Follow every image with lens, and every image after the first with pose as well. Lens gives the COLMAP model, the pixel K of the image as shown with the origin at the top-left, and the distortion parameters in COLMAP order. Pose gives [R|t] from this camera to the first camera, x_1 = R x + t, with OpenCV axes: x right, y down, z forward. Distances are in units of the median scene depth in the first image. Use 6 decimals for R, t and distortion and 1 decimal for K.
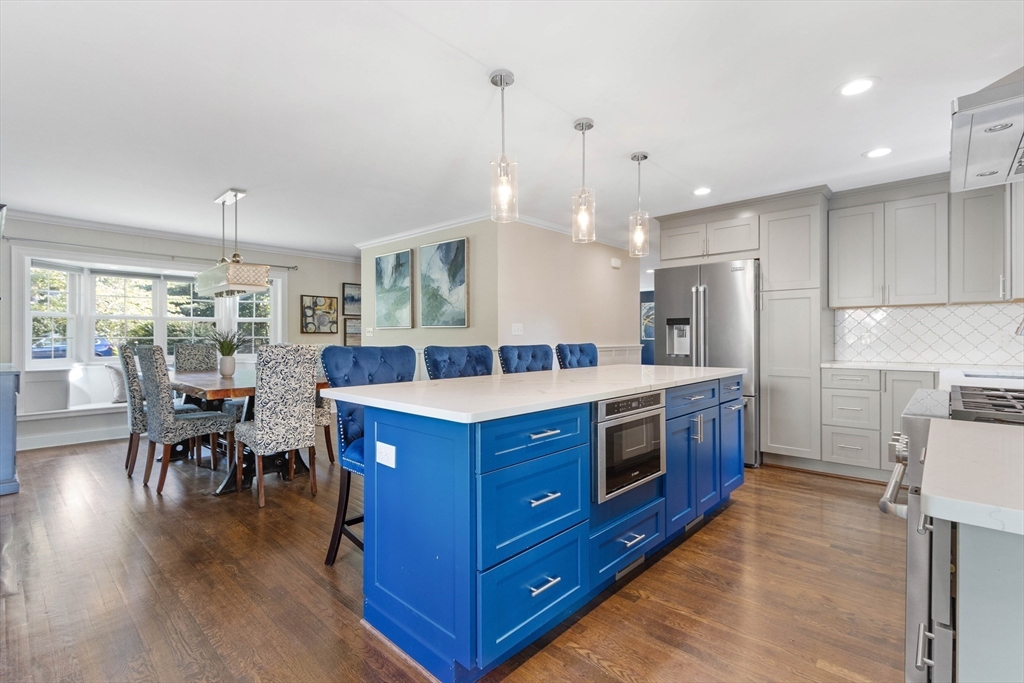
lens RADIAL K [[494.7, 0, 516.0], [0, 494.7, 337.6], [0, 0, 1]] dist [0.004522, -0.001470]
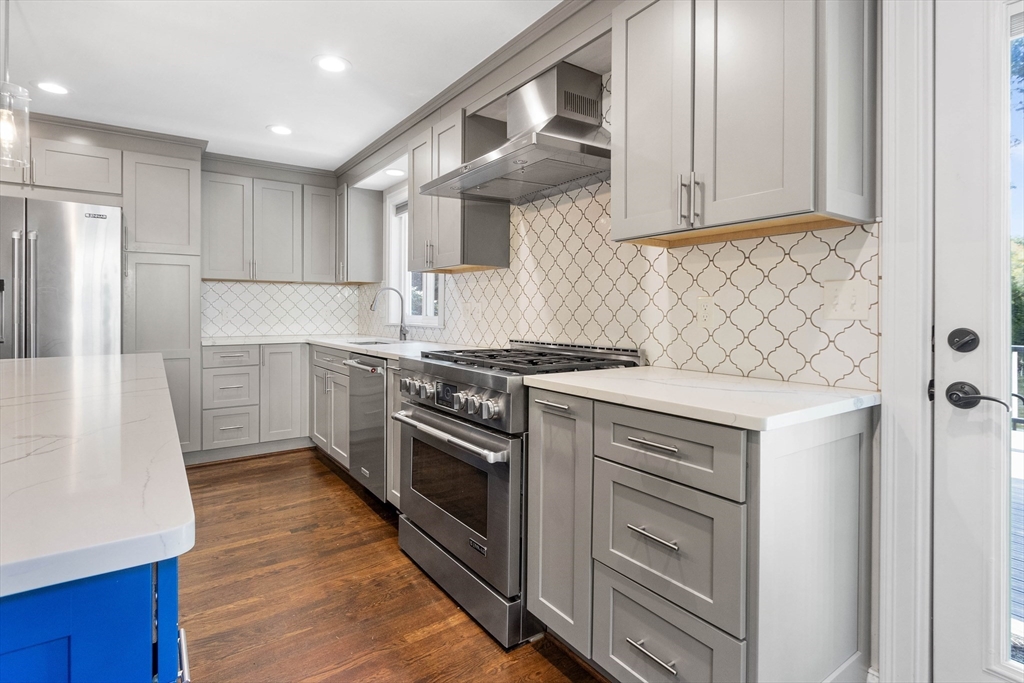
lens RADIAL K [[494.7, 0, 546.9], [0, 494.7, 313.9], [0, 0, 1]] dist [0.004522, -0.001470]
pose [[0.200465, -0.002073, 0.979699, -0.127611], [-0.002505, 0.999993, 0.002628, -0.000589], [-0.979698, -0.002981, 0.200458, 0.216992]]
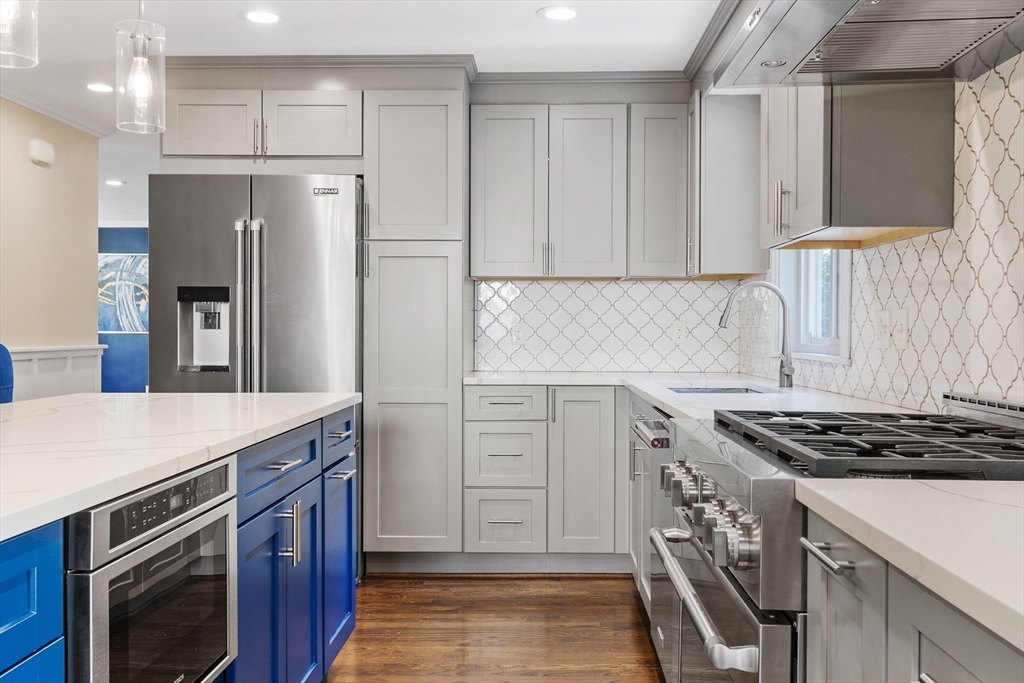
lens RADIAL K [[967.4, 0, 563.1], [0, 967.4, 332.5], [0, 0, 1]] dist [0.008099, 0.000000]
pose [[0.747809, 0.002028, 0.663911, -0.017808], [-0.004011, 0.999991, 0.001463, 0.000388], [-0.663902, -0.003757, 0.747810, 0.119011]]
